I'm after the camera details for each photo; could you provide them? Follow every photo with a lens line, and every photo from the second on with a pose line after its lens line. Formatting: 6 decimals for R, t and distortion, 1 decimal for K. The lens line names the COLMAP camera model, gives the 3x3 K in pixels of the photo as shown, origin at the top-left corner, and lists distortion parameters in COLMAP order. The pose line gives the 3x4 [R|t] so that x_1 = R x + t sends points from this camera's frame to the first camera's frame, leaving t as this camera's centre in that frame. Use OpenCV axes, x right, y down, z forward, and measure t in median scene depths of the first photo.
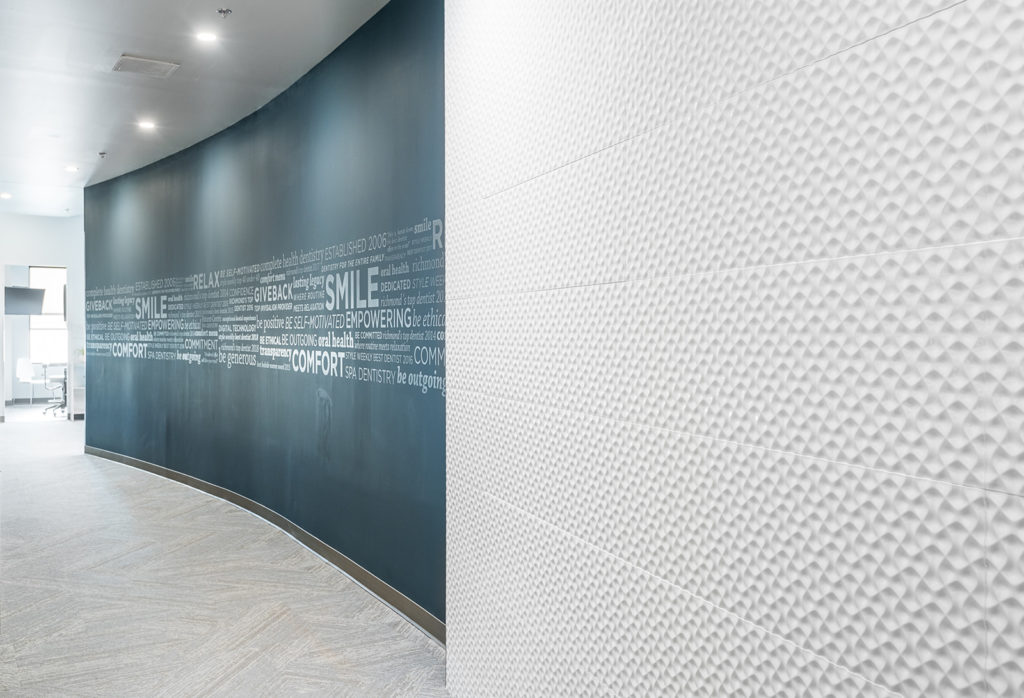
lens RADIAL K [[894.6, 0, 512.9], [0, 894.6, 353.0], [0, 0, 1]] dist [0.004206, 0.001513]
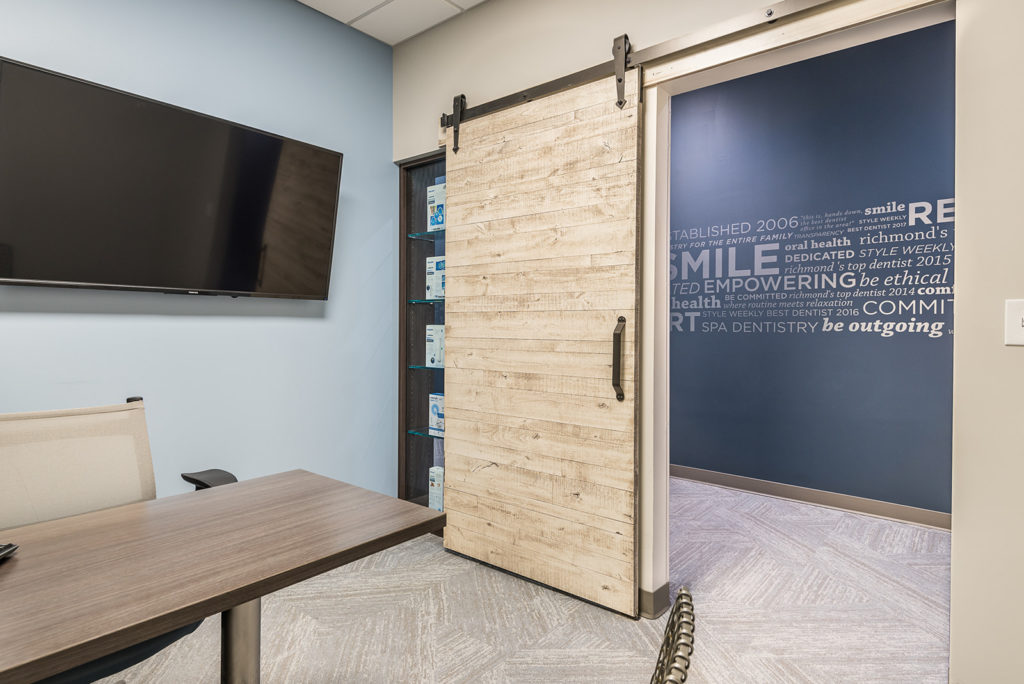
lens RADIAL K [[554.8, 0, 513.5], [0, 554.8, 338.7], [0, 0, 1]] dist [0.003681, -0.000658]
pose [[0.948973, -0.004530, 0.315325, -0.801340], [0.004402, 0.999990, 0.001117, 0.041299], [-0.315327, 0.000329, 0.948983, 0.370621]]
